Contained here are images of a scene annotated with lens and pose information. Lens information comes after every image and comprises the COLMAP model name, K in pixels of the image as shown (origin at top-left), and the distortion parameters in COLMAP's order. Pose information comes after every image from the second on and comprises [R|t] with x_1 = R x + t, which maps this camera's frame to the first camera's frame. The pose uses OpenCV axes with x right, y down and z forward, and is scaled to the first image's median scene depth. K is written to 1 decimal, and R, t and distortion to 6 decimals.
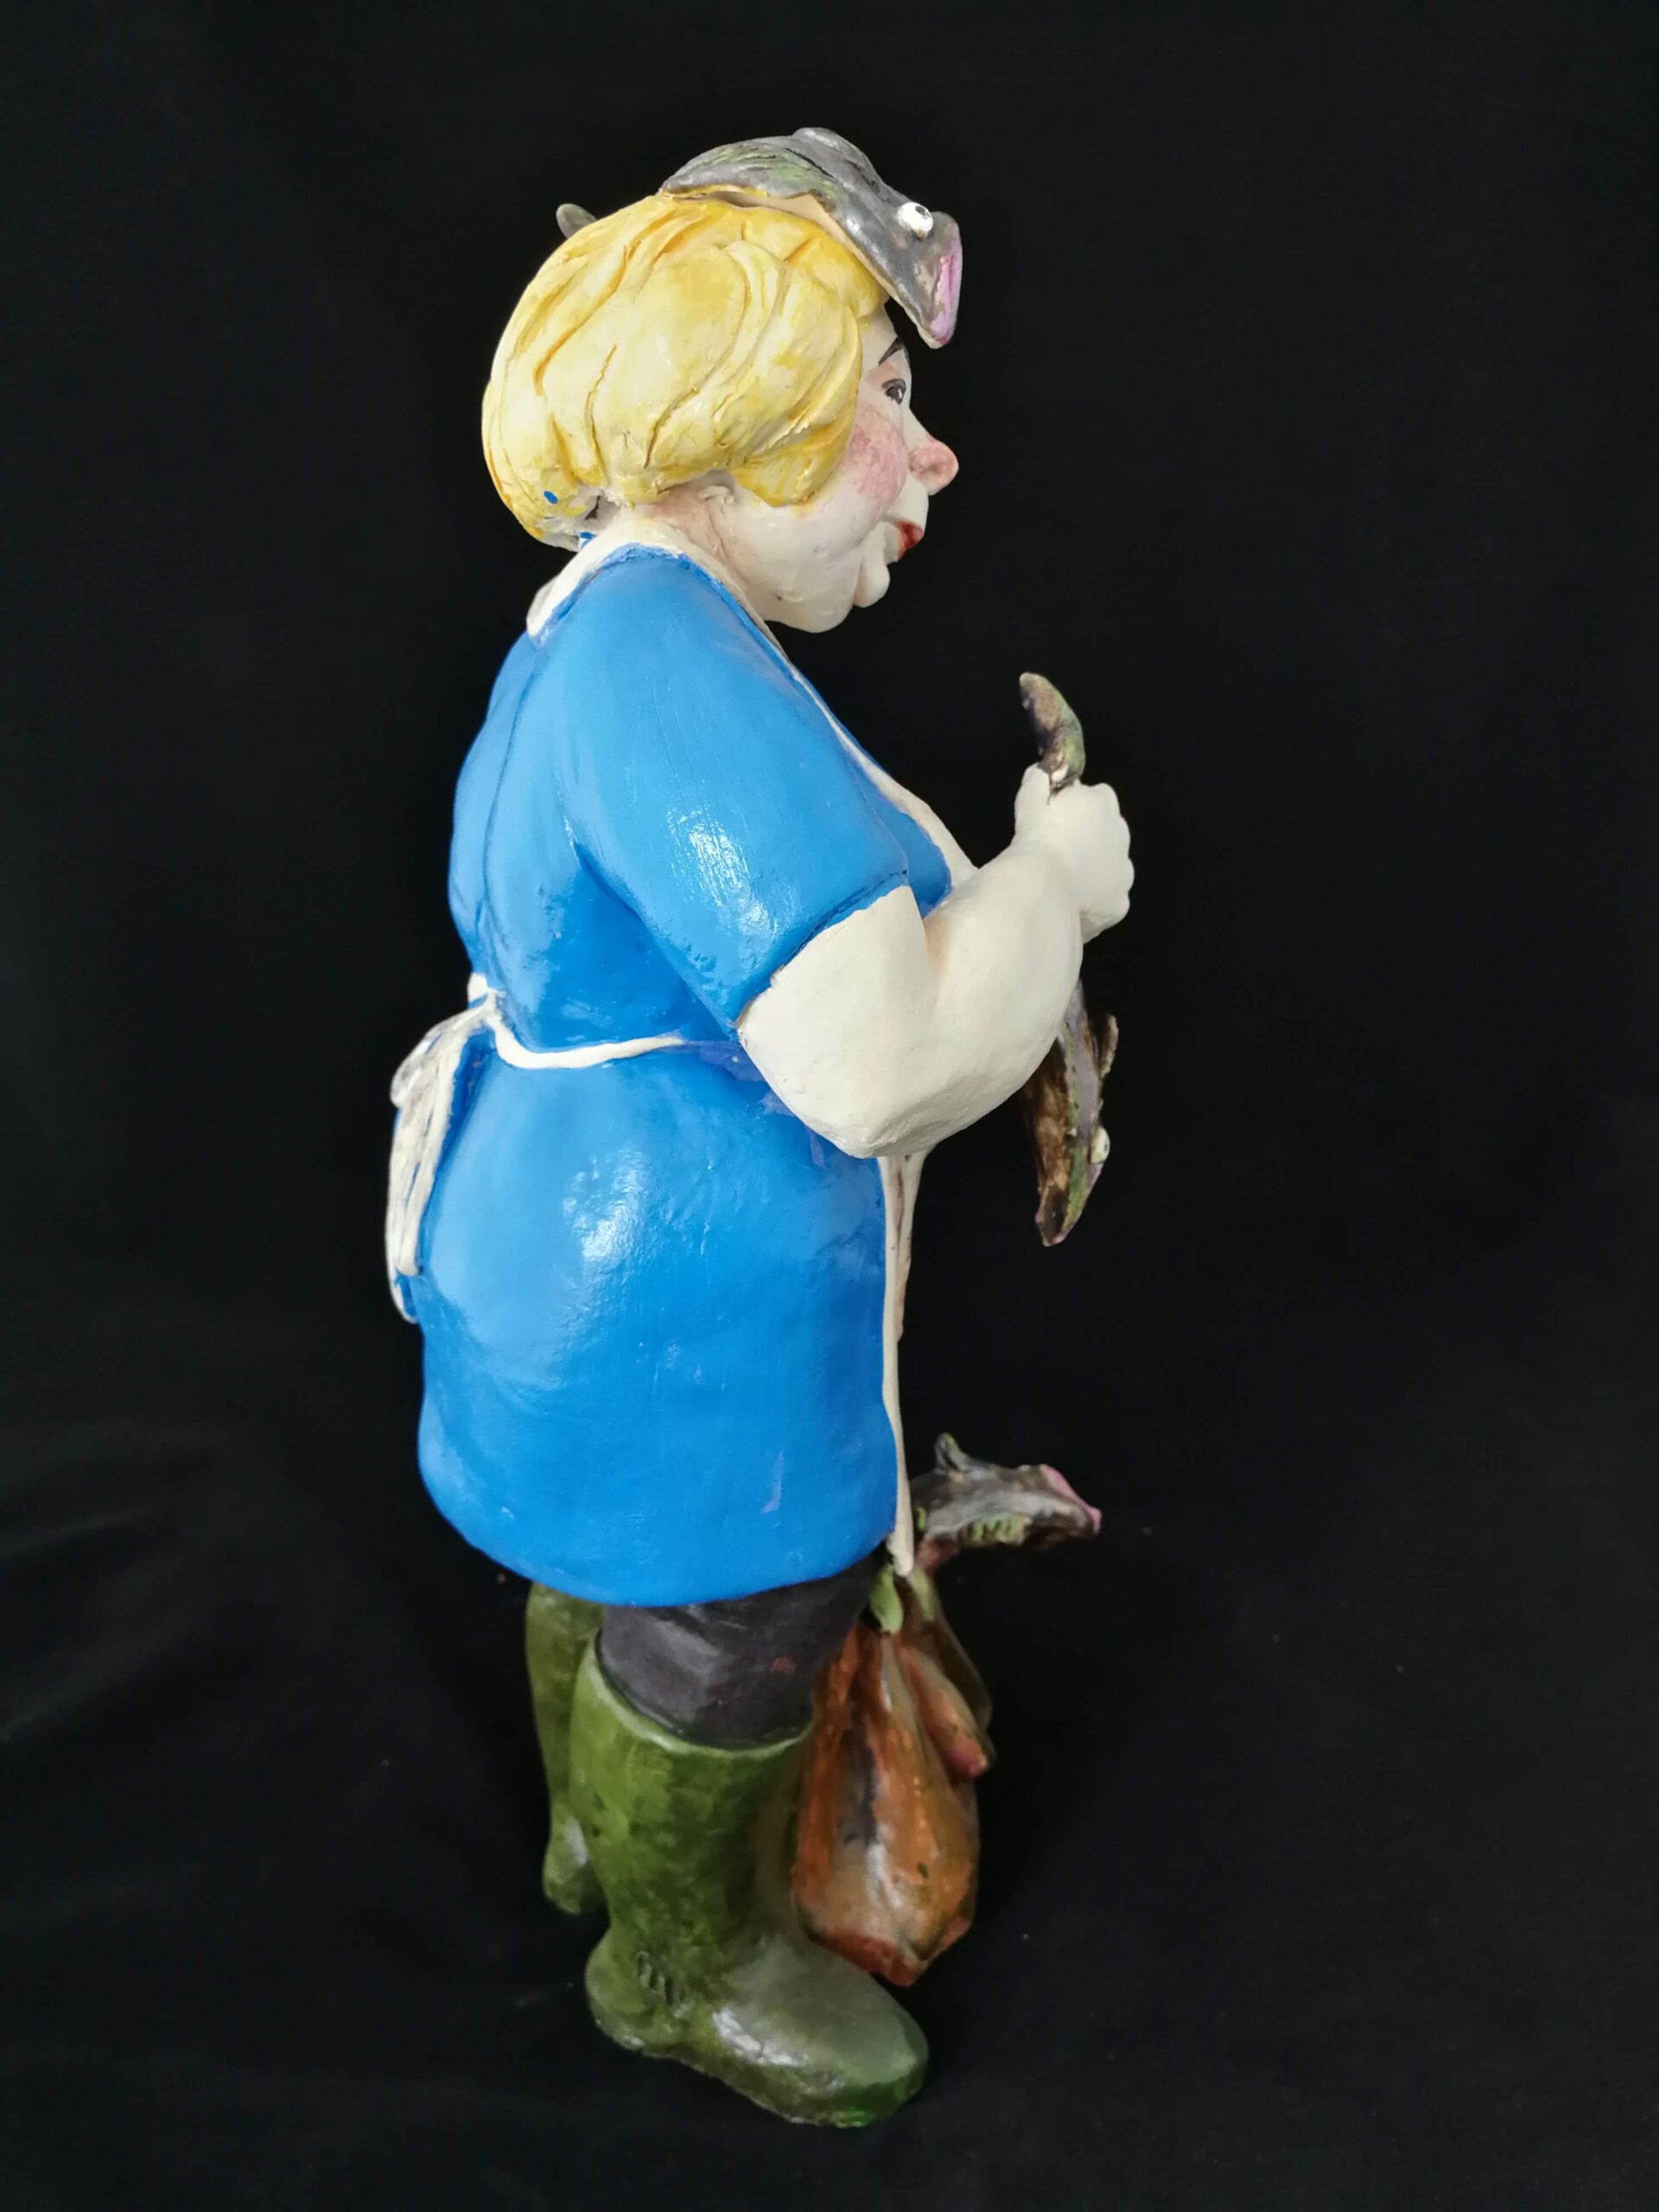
lens RADIAL K [[1753.1, 0, 829.5], [0, 1753.1, 1106.0], [0, 0, 1]] dist [0.095020, 0.001321]
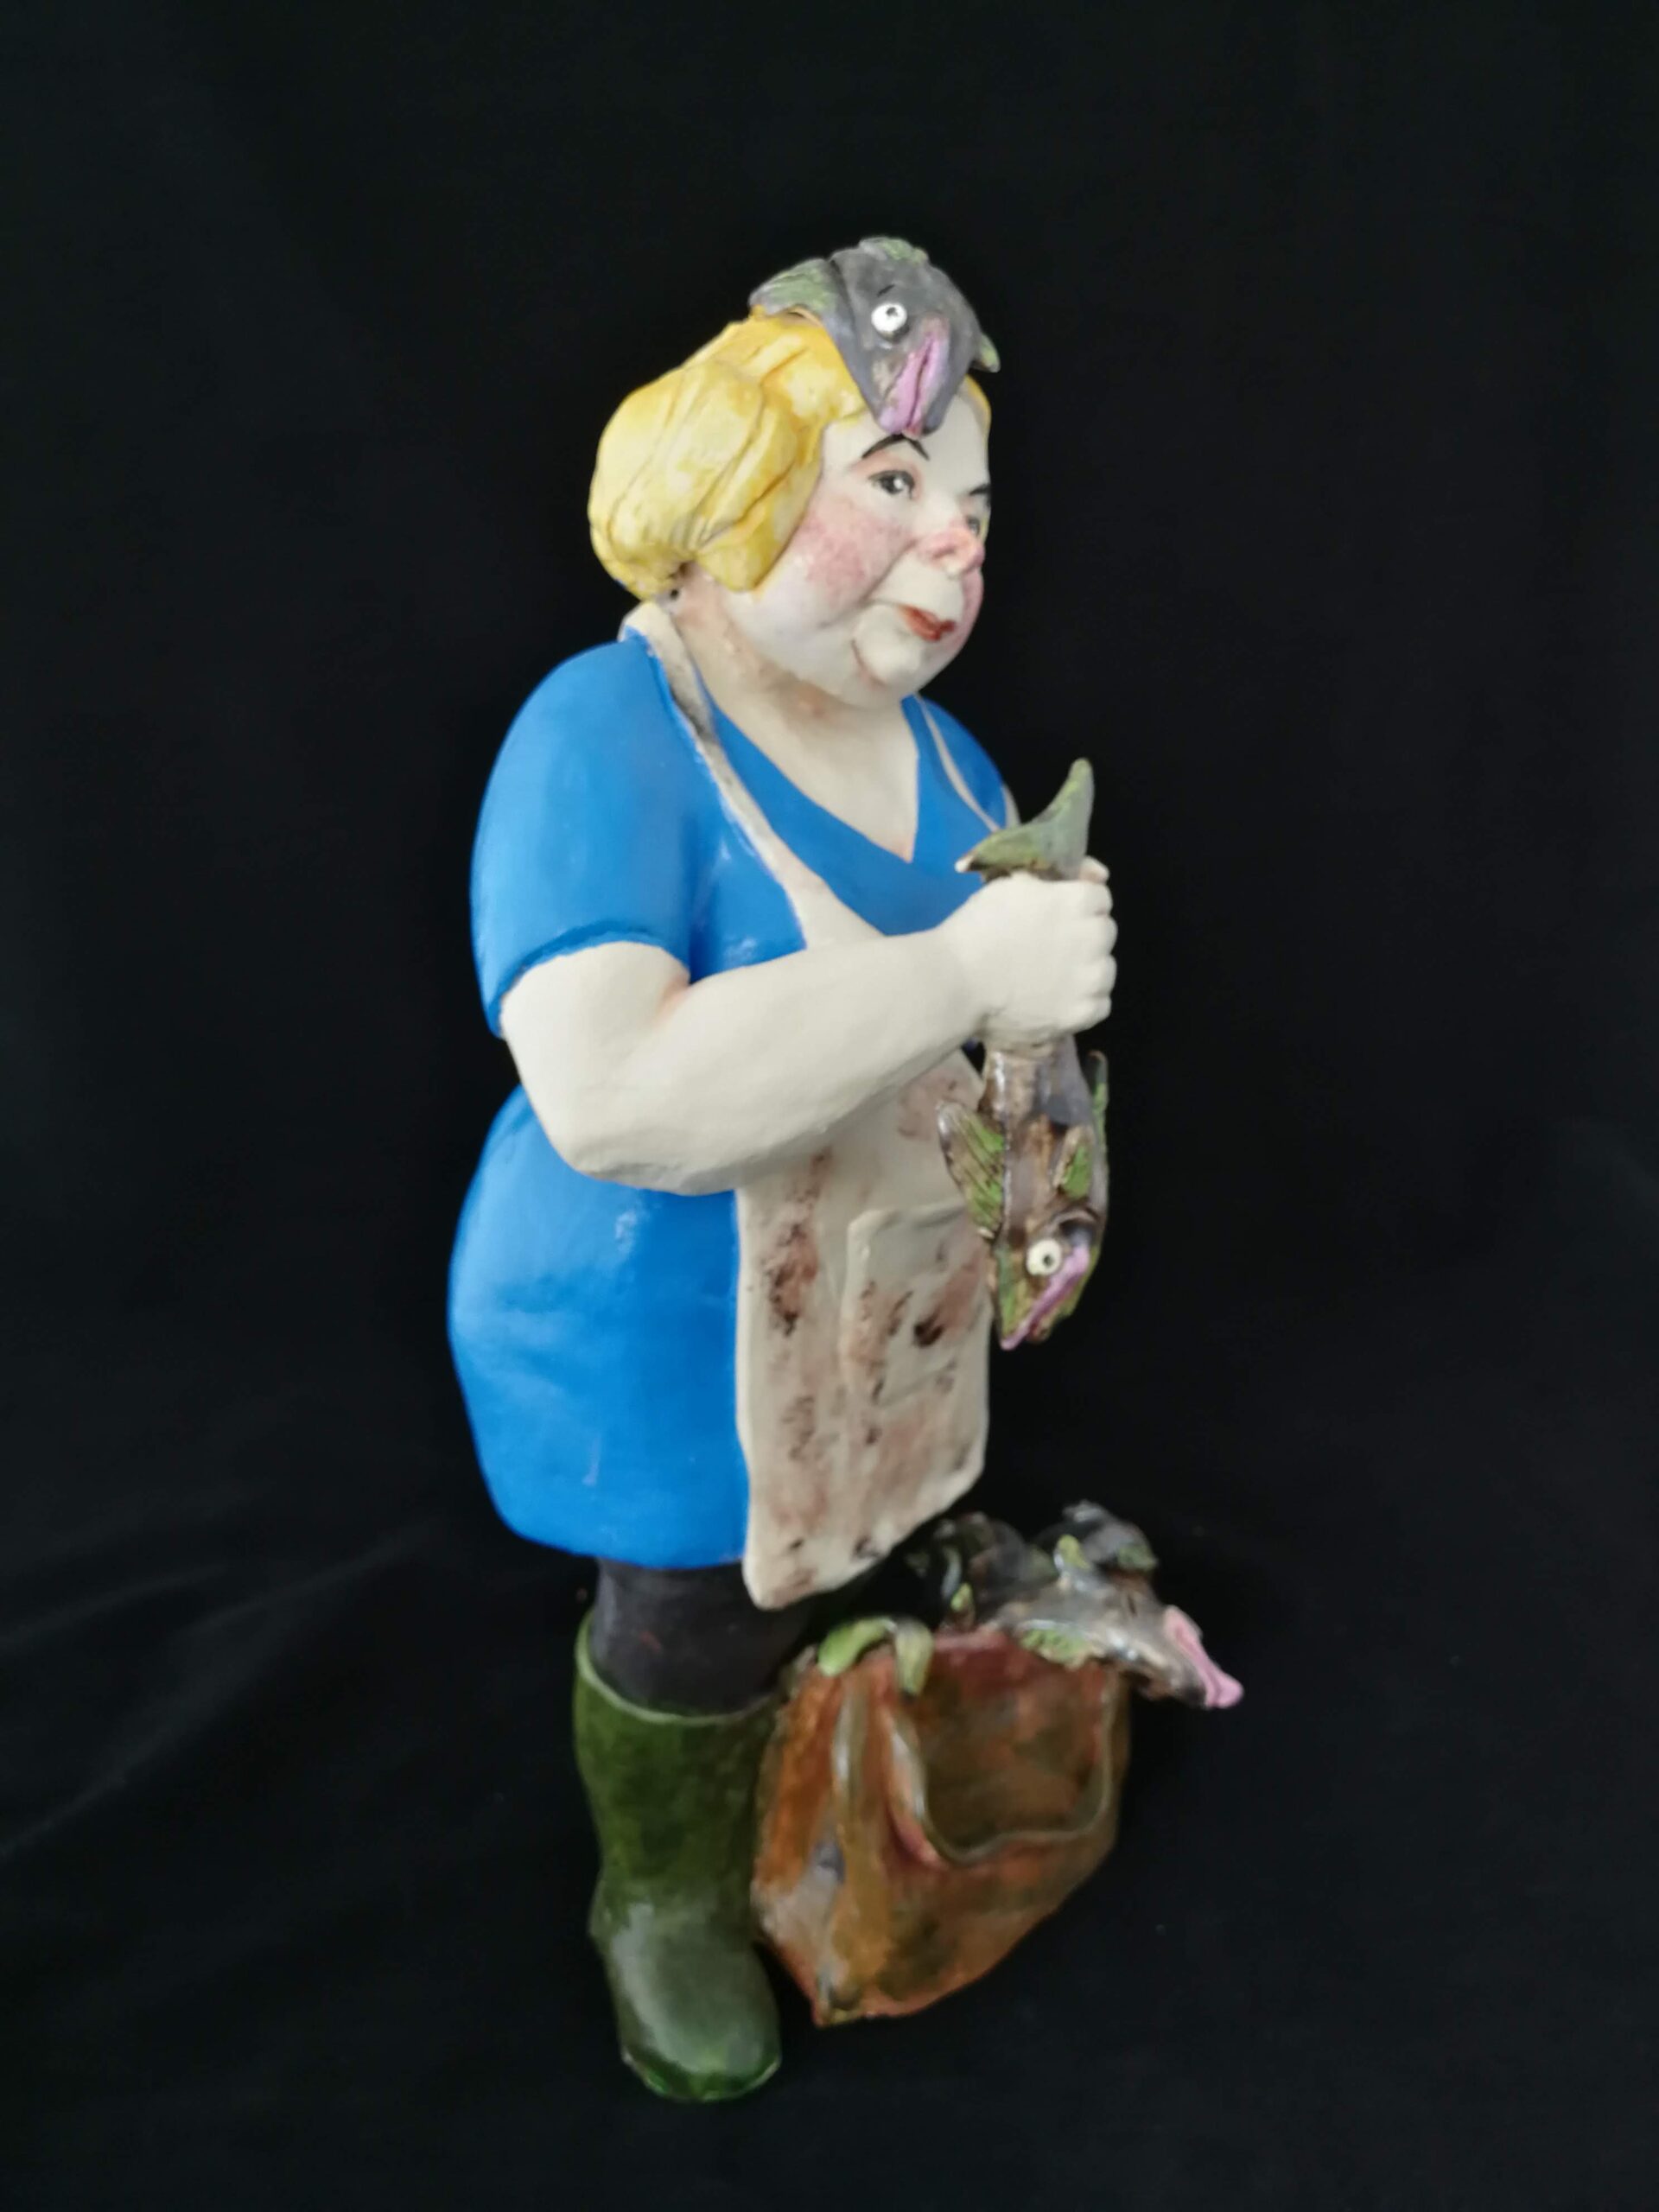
lens RADIAL K [[1753.1, 0, 829.5], [0, 1753.1, 1106.0], [0, 0, 1]] dist [0.095020, 0.001321]
pose [[0.743208, 0.179393, -0.644562, 0.759357], [-0.192826, 0.979938, 0.050397, -0.090994], [0.640672, 0.086832, 0.762889, 0.222439]]
